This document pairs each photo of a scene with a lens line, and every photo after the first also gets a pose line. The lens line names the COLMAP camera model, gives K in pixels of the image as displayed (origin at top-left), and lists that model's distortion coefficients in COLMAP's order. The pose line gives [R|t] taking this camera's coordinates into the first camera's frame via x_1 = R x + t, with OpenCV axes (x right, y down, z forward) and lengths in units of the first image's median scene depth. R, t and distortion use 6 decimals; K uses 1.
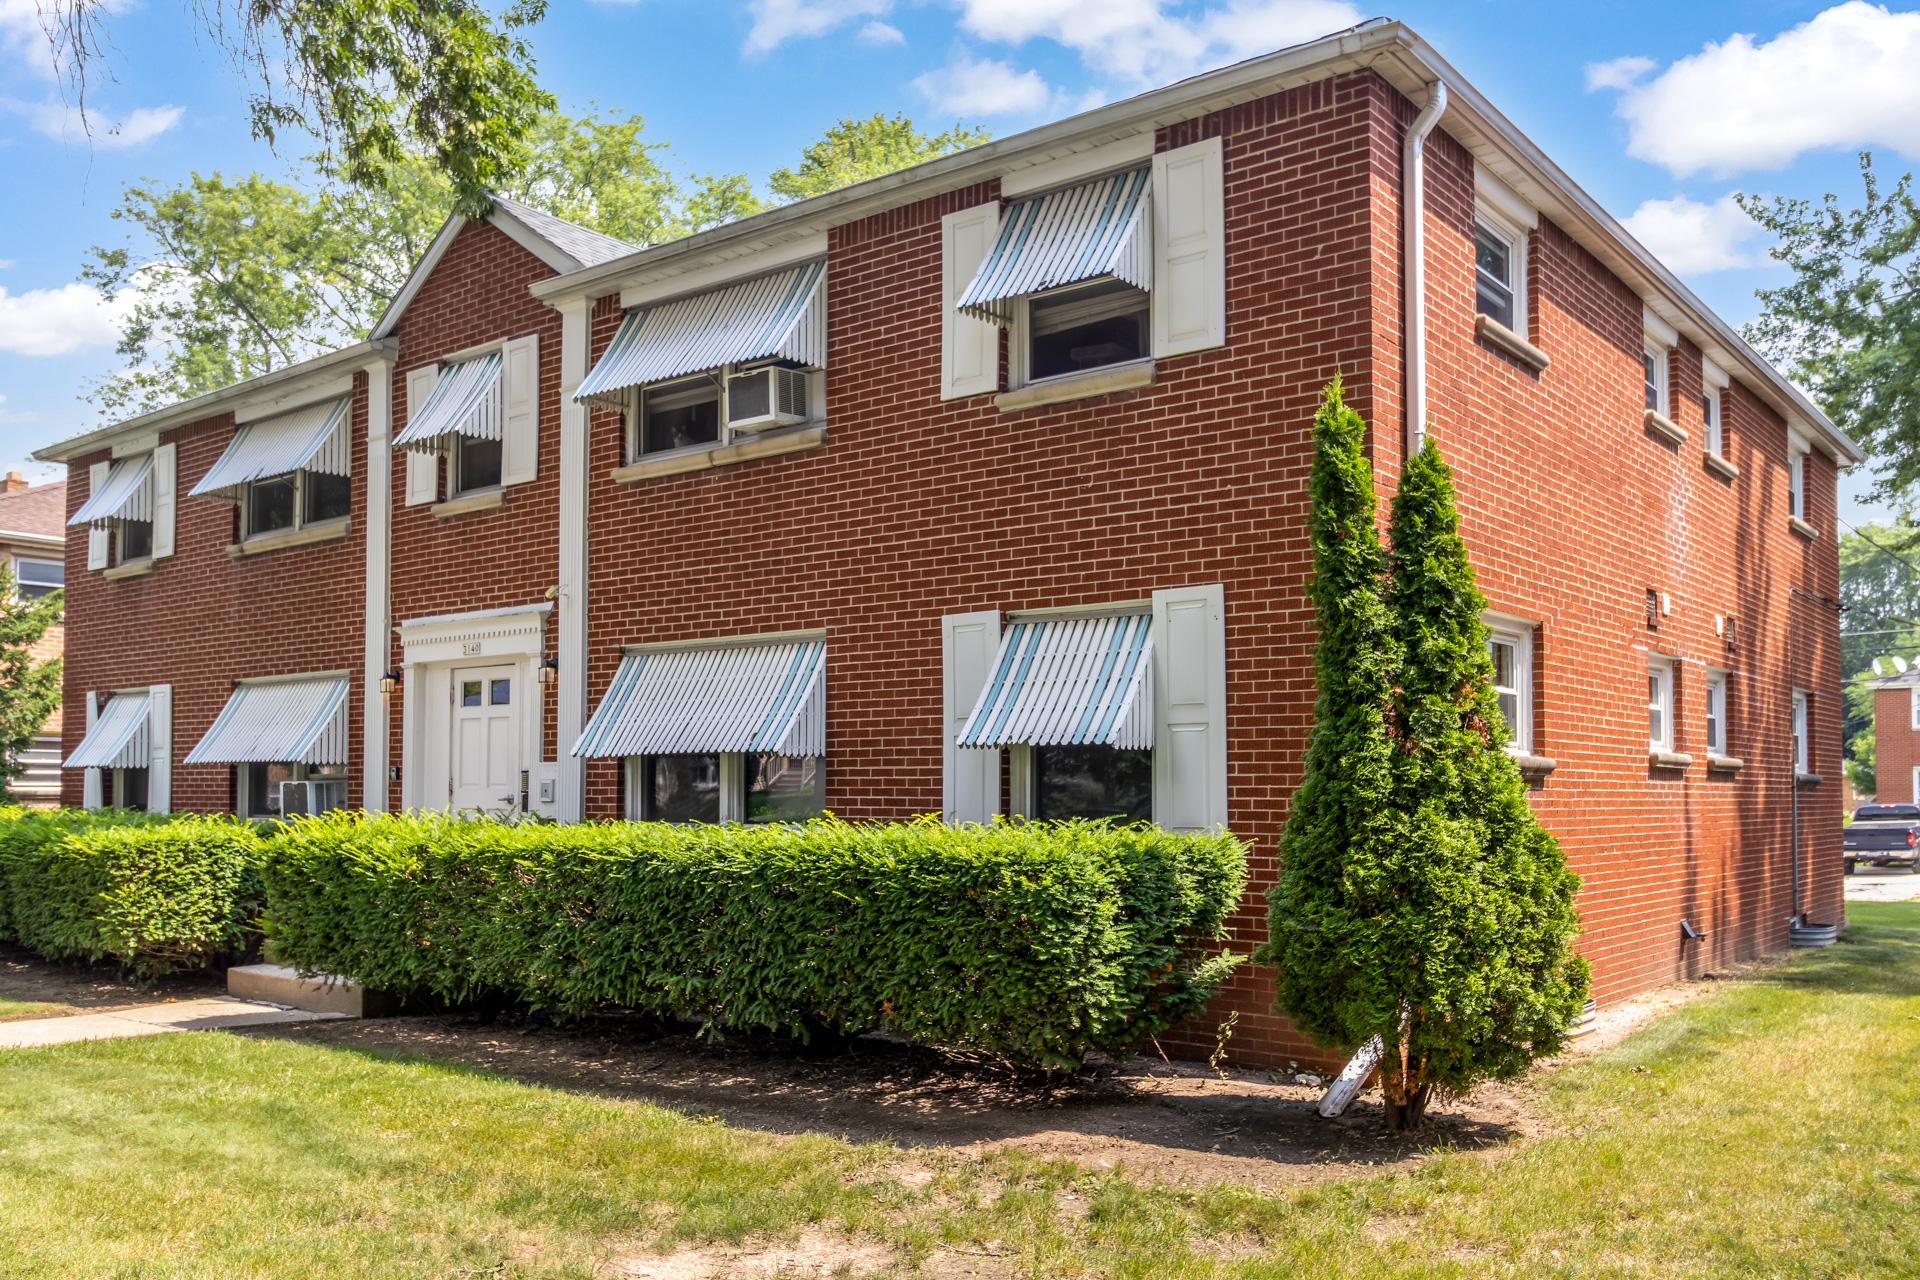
lens RADIAL K [[1631.1, 0, 959.6], [0, 1631.1, 724.7], [0, 0, 1]] dist [-0.035356, -0.001619]
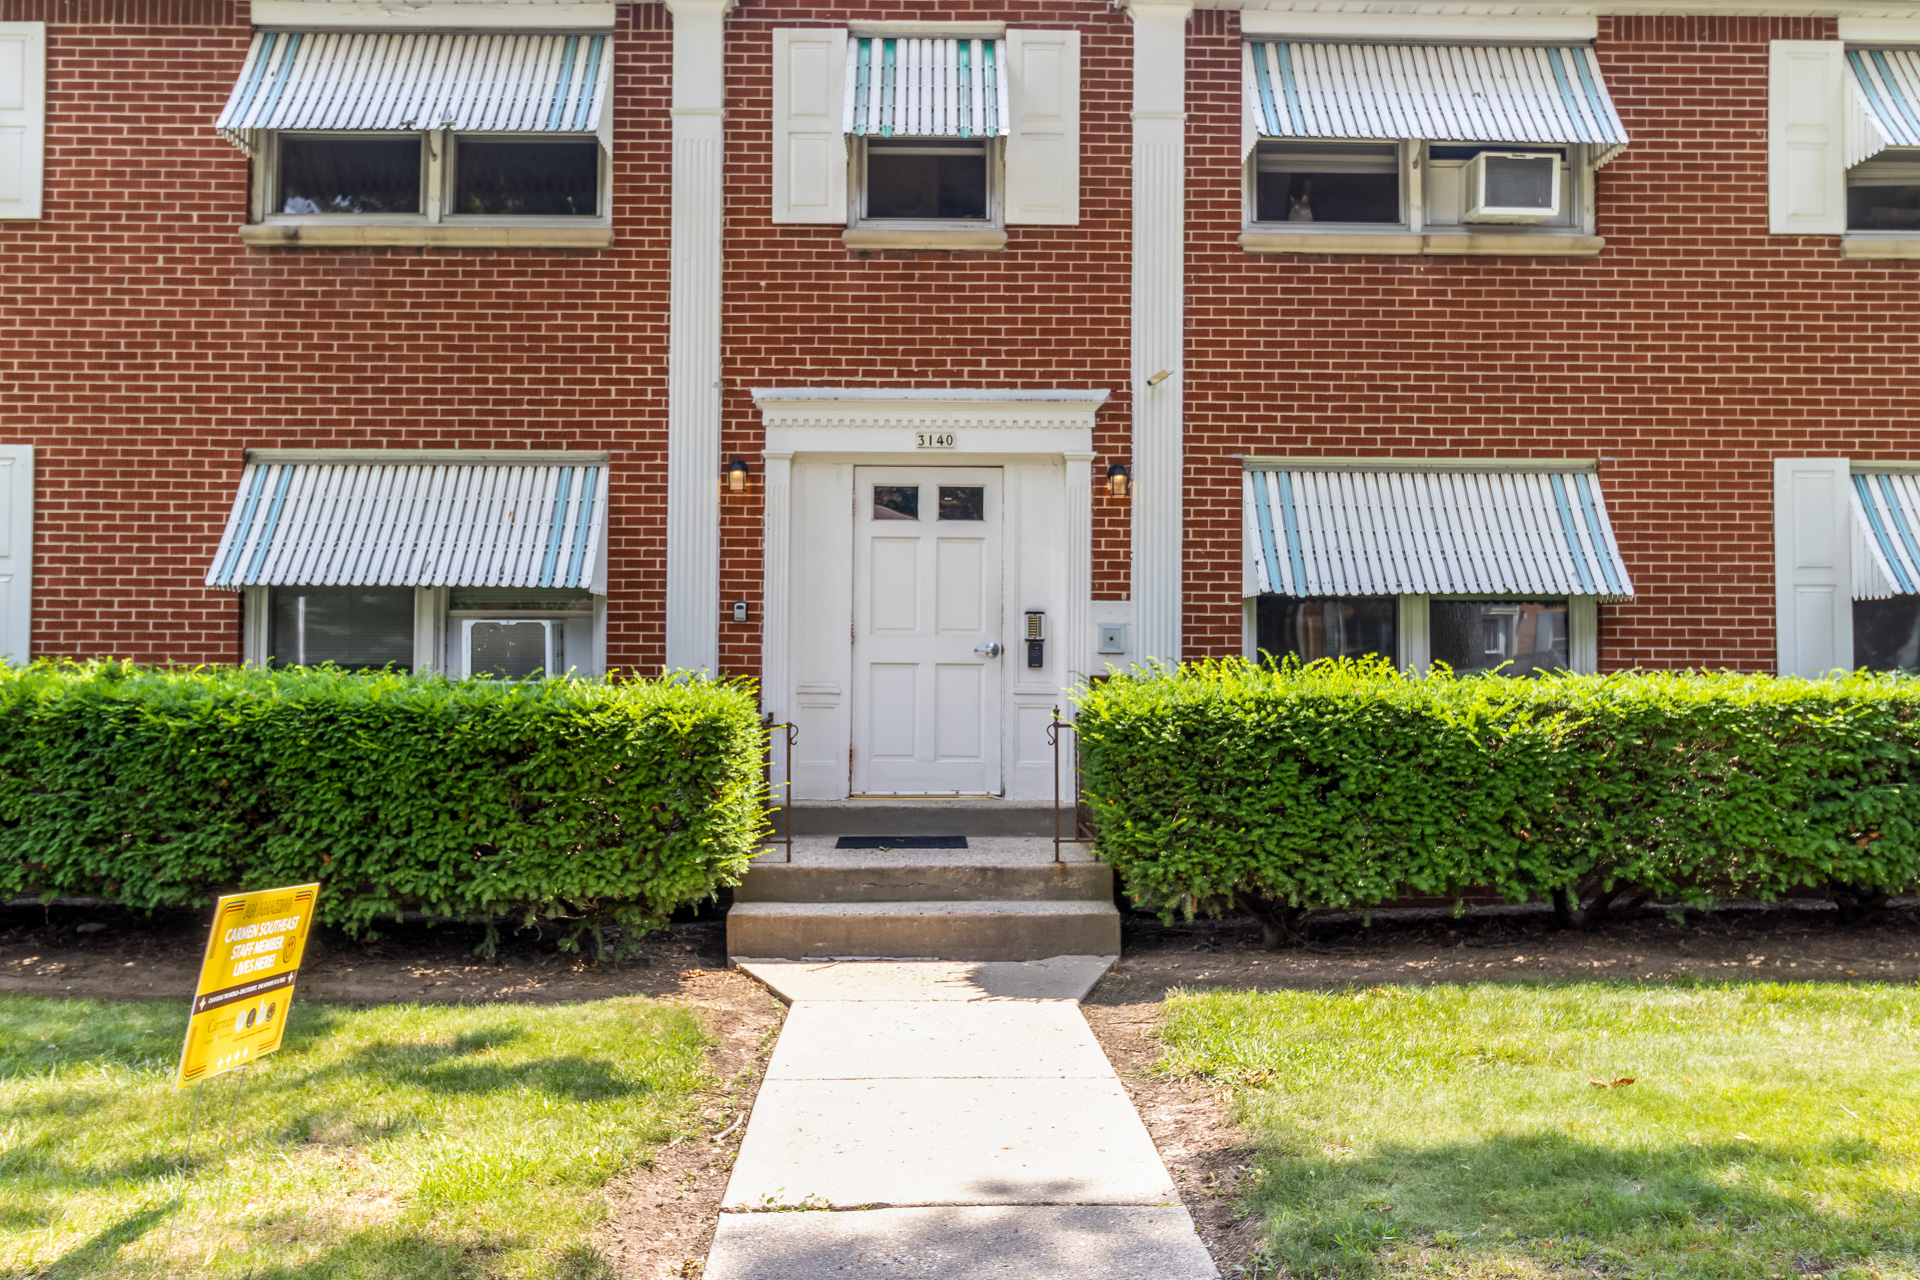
lens RADIAL K [[1575.9, 0, 960.0], [0, 1575.9, 640.0], [0, 0, 1]] dist [-0.000576, -0.005998]
pose [[0.767100, 0.034083, 0.640621, -0.752991], [-0.031259, 0.999387, -0.015740, 0.053669], [-0.640765, -0.007950, 0.767696, 0.468519]]
